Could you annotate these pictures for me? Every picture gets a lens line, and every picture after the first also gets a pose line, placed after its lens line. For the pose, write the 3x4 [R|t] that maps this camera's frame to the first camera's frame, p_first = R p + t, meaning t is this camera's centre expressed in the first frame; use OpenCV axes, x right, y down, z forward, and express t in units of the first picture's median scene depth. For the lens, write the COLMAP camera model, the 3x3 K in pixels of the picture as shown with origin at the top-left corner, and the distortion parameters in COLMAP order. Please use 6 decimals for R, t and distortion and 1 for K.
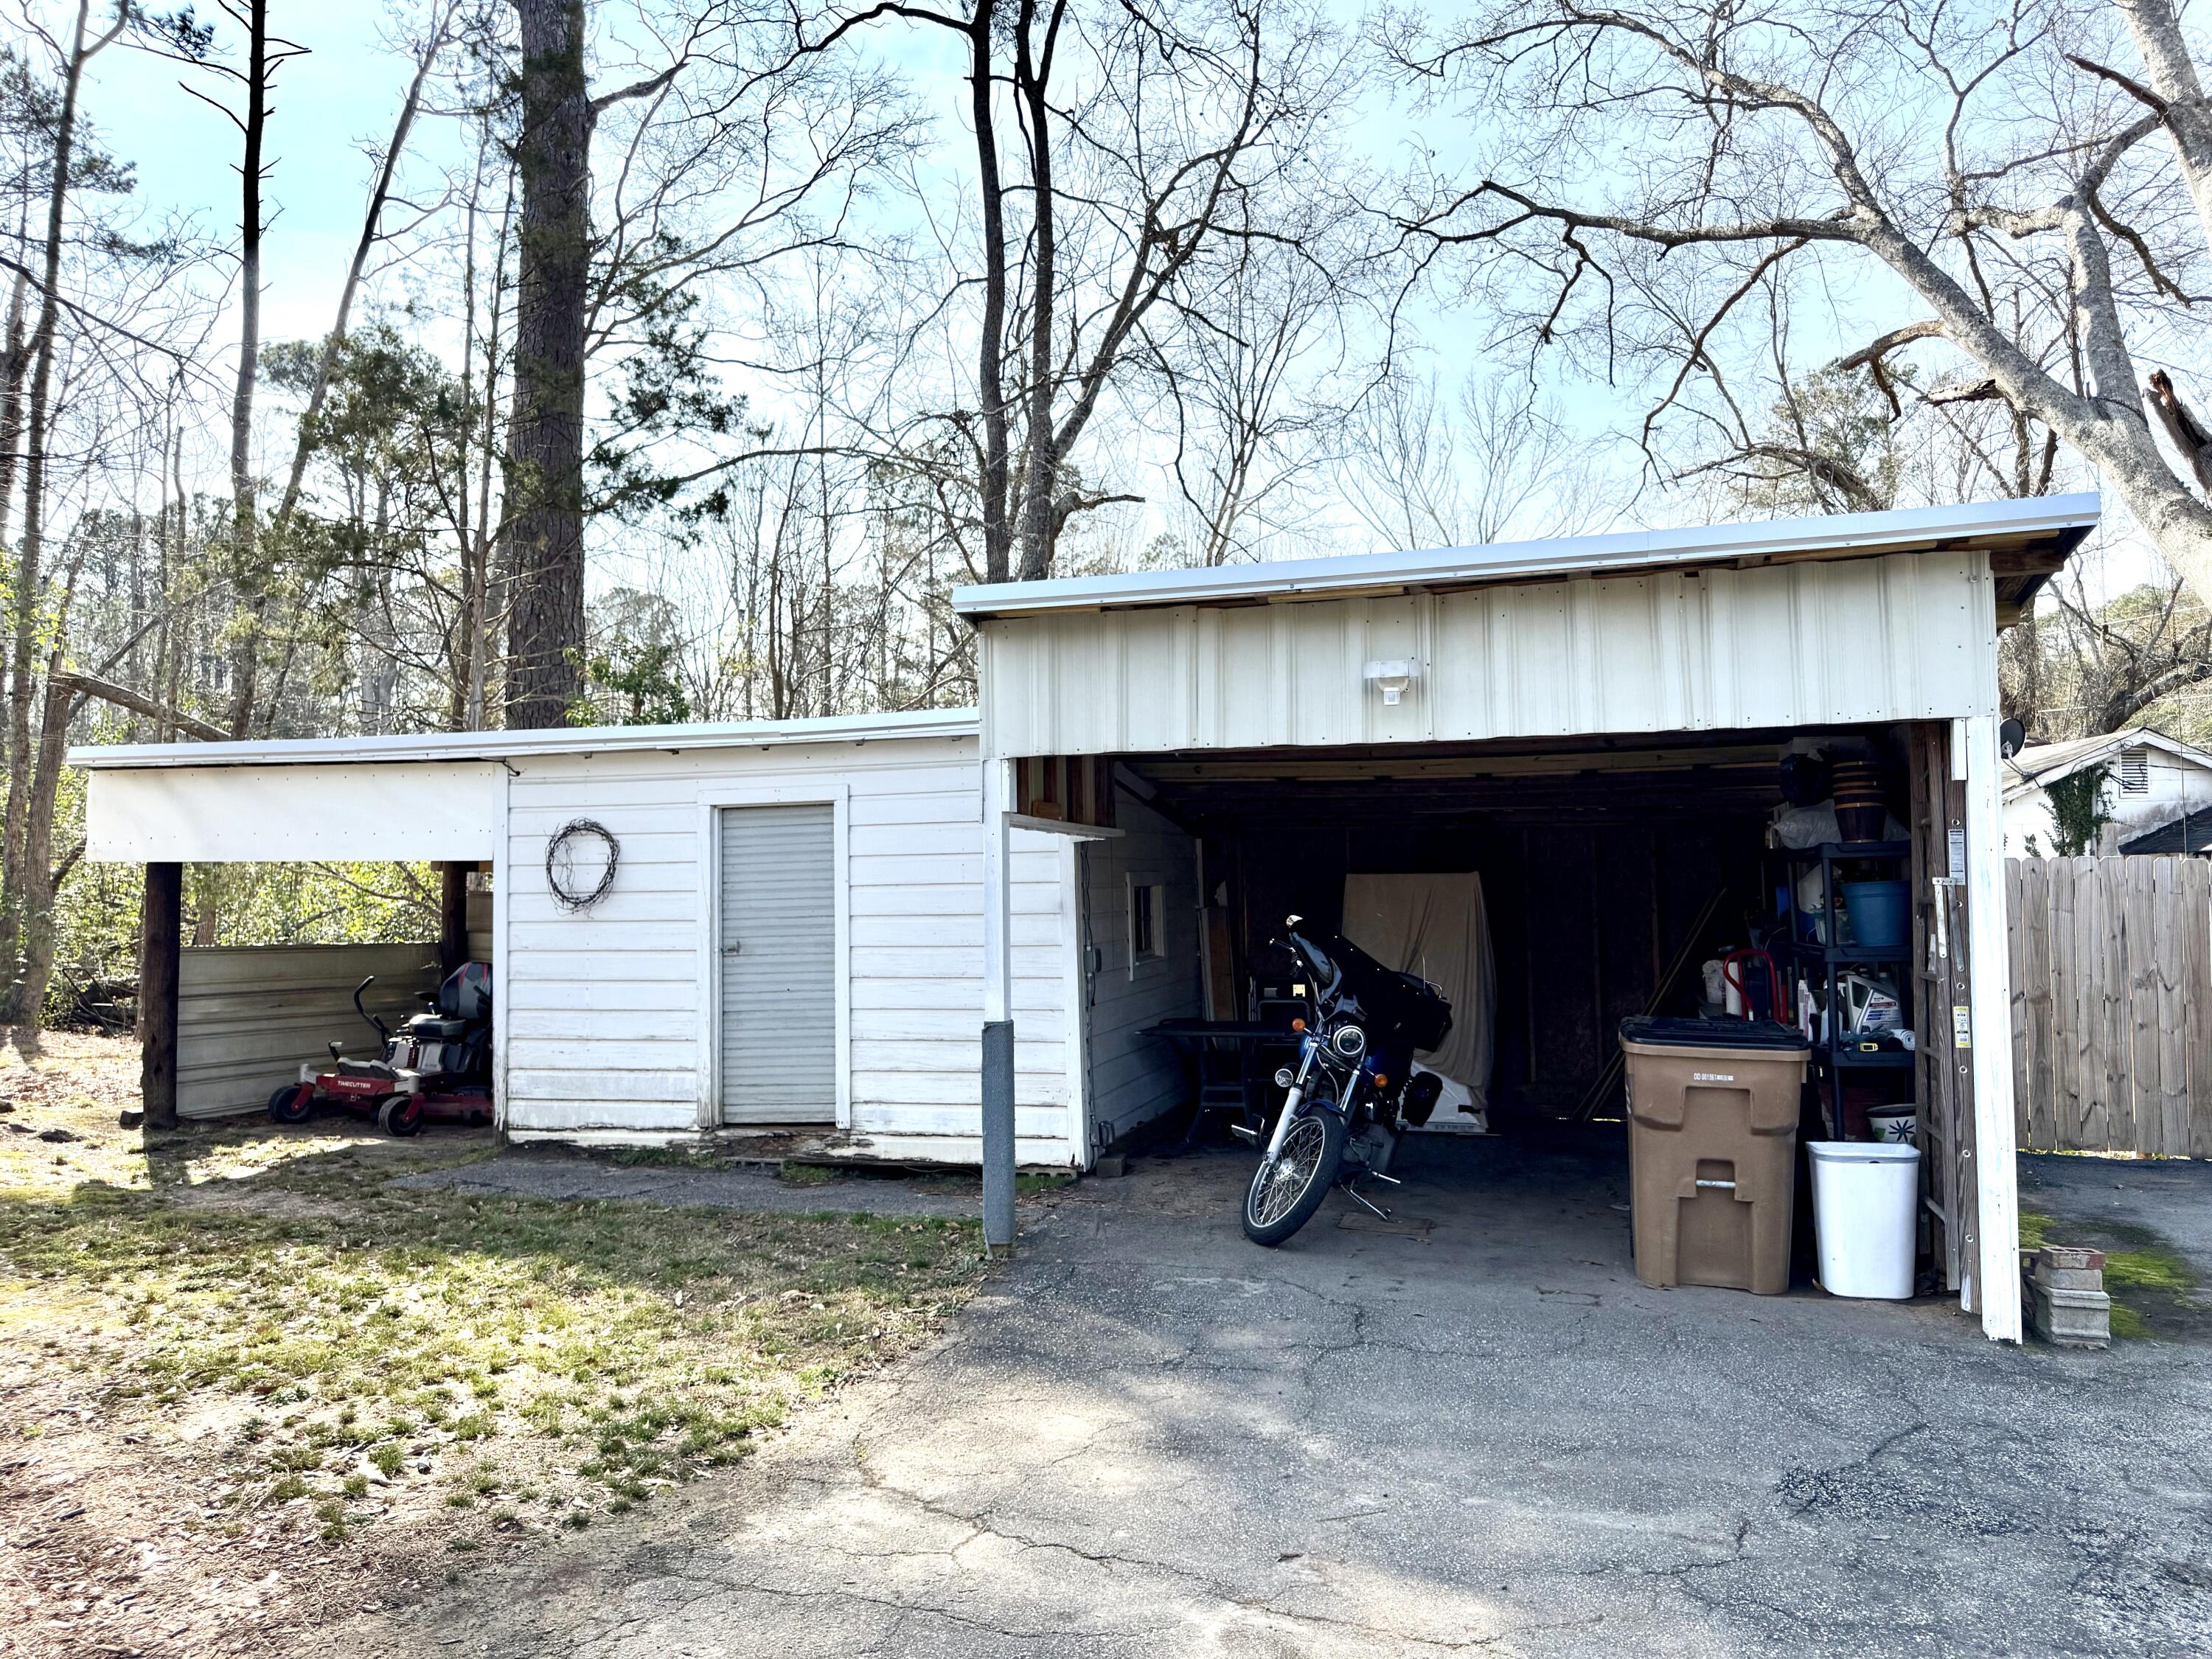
lens RADIAL K [[1590.5, 0, 1106.0], [0, 1590.5, 829.5], [0, 0, 1]] dist [0.103239, -0.102016]
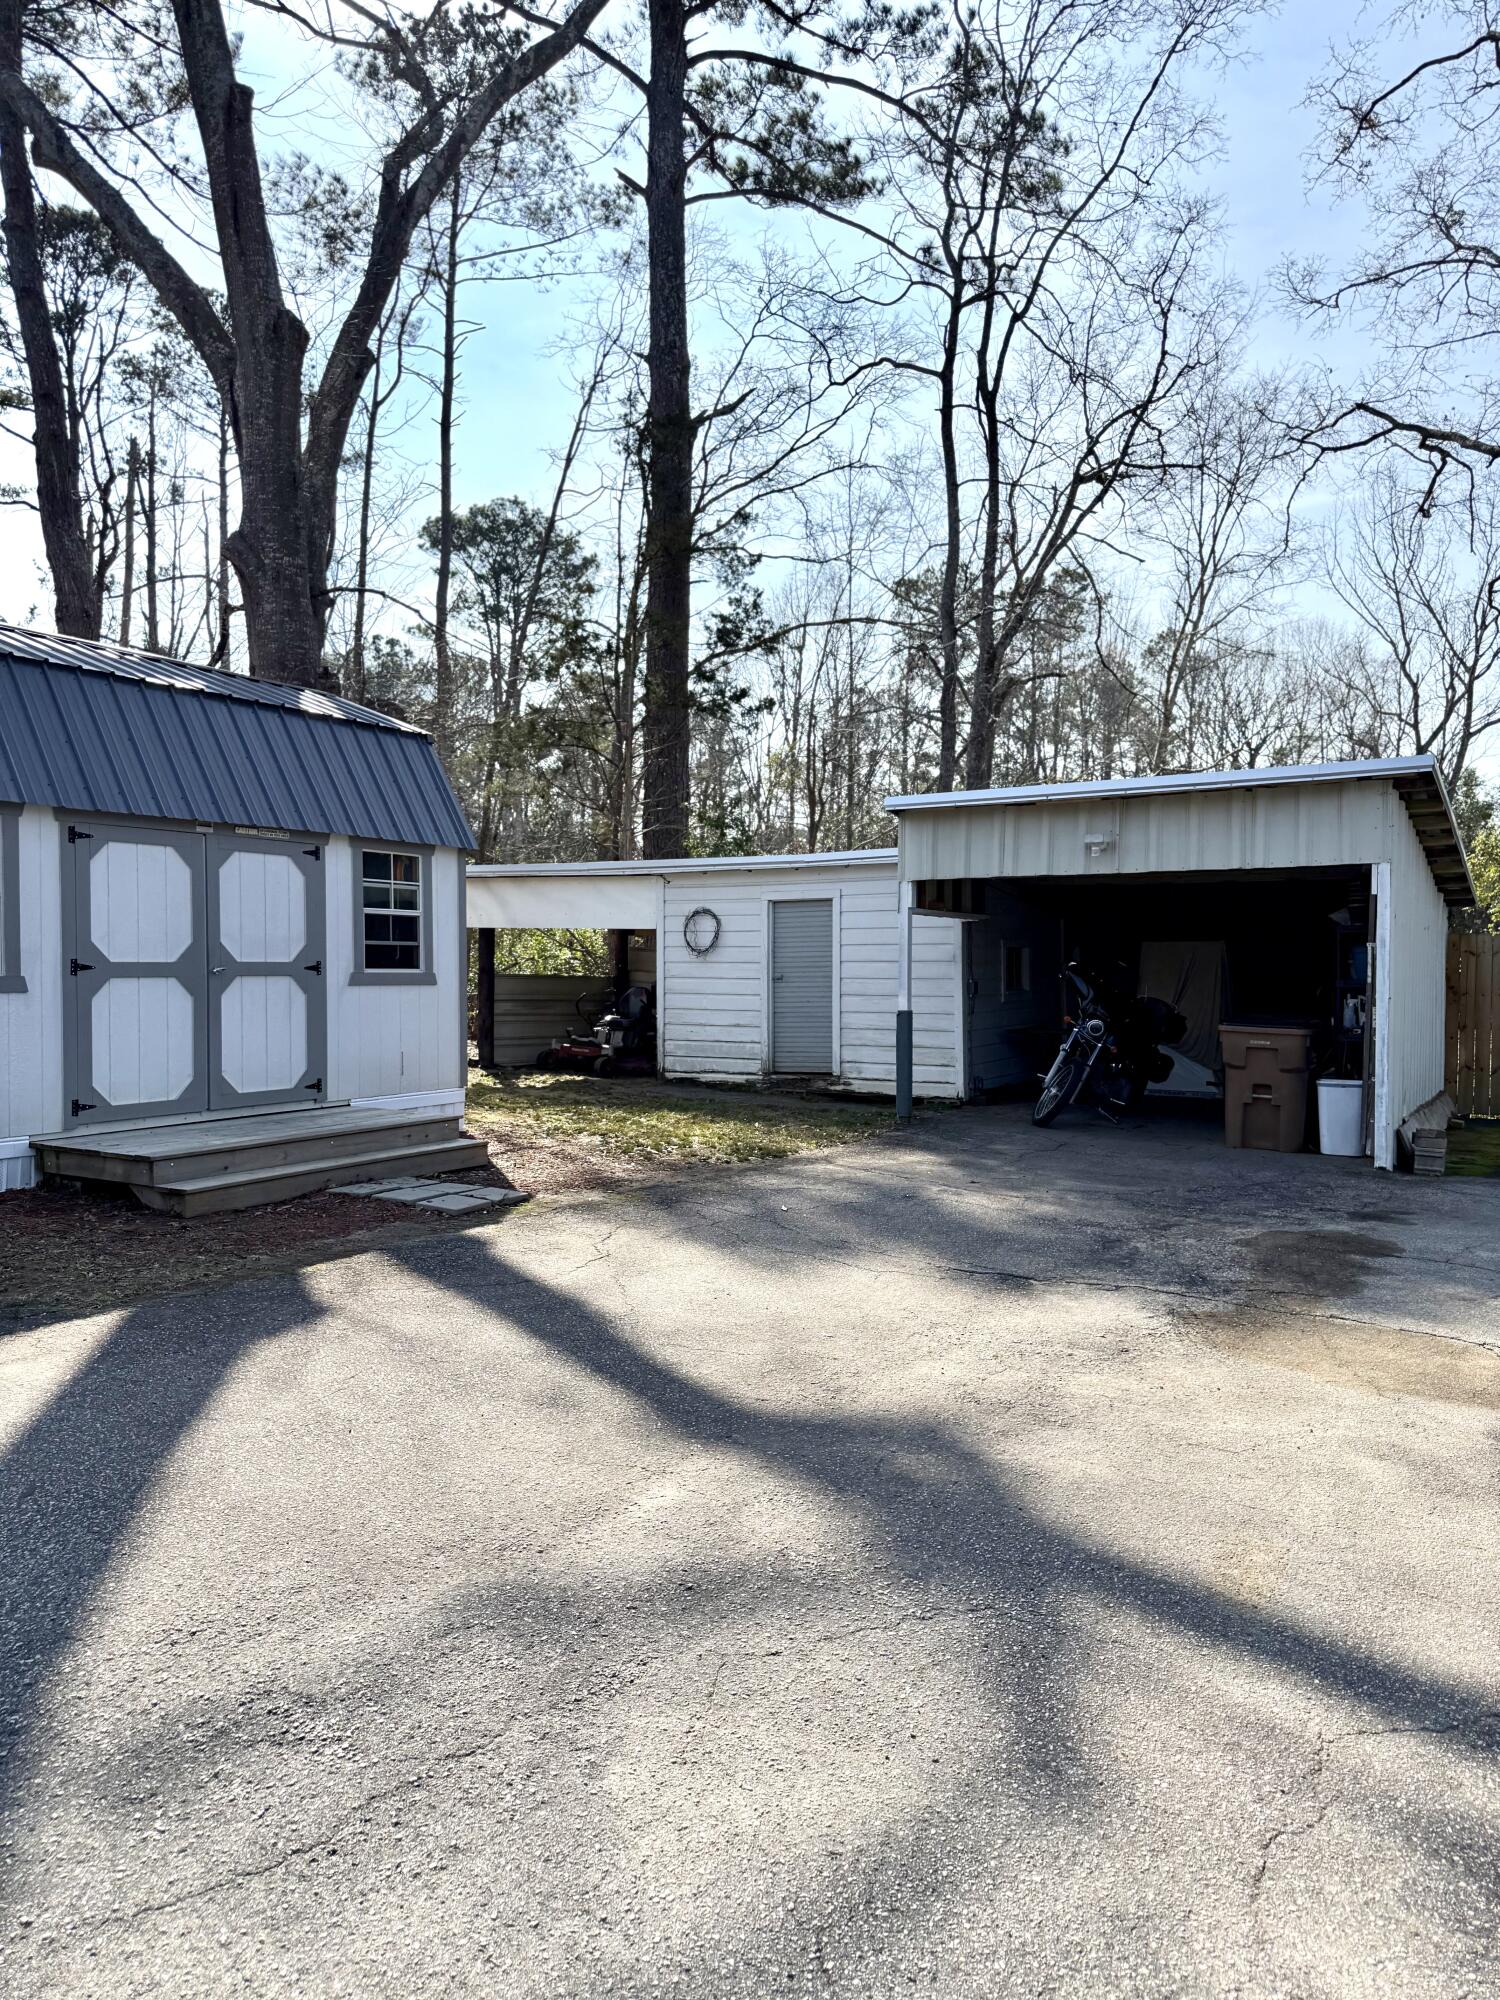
lens RADIAL K [[1438.1, 0, 750.0], [0, 1438.1, 1000.0], [0, 0, 1]] dist [0.103239, -0.102016]
pose [[0.969082, 0.021012, -0.245845, 0.139253], [-0.004554, 0.997721, 0.067325, -0.011648], [0.246699, -0.064124, 0.966968, -0.600354]]
